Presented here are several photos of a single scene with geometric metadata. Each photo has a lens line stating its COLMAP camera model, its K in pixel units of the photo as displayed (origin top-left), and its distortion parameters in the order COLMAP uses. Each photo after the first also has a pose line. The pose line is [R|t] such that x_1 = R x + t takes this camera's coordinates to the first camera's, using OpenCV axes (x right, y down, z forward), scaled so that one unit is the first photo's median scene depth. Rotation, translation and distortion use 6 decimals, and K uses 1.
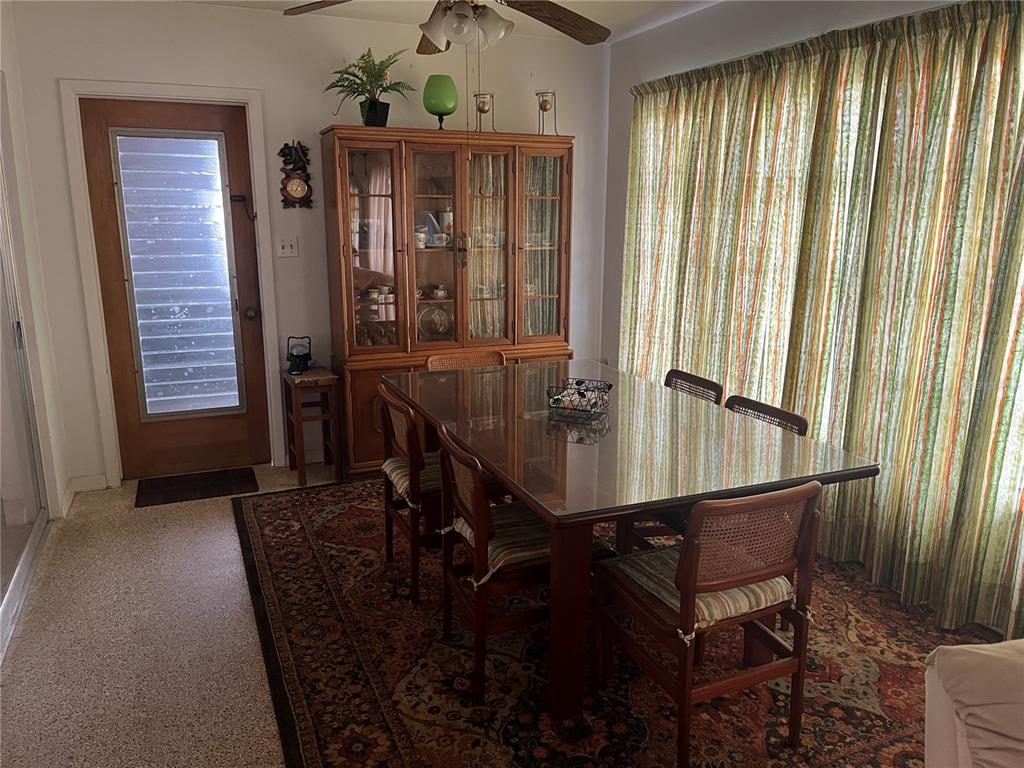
lens RADIAL K [[792.5, 0, 512.0], [0, 792.5, 384.0], [0, 0, 1]] dist [0.088220, -0.127048]
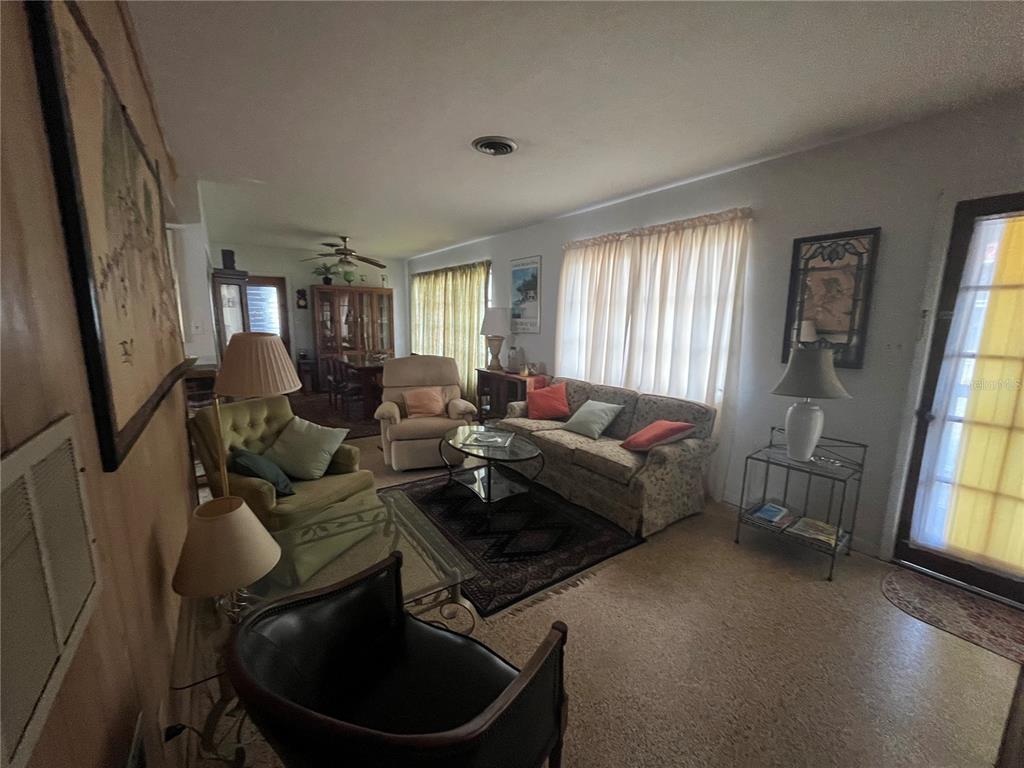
lens RADIAL K [[415.3, 0, 512.0], [0, 415.3, 384.0], [0, 0, 1]] dist [-0.002042, -0.000064]
pose [[0.978521, -0.021780, 0.204995, 0.210783], [0.032525, 0.998260, -0.049194, 0.194085], [-0.203567, 0.054804, 0.977526, -0.796883]]
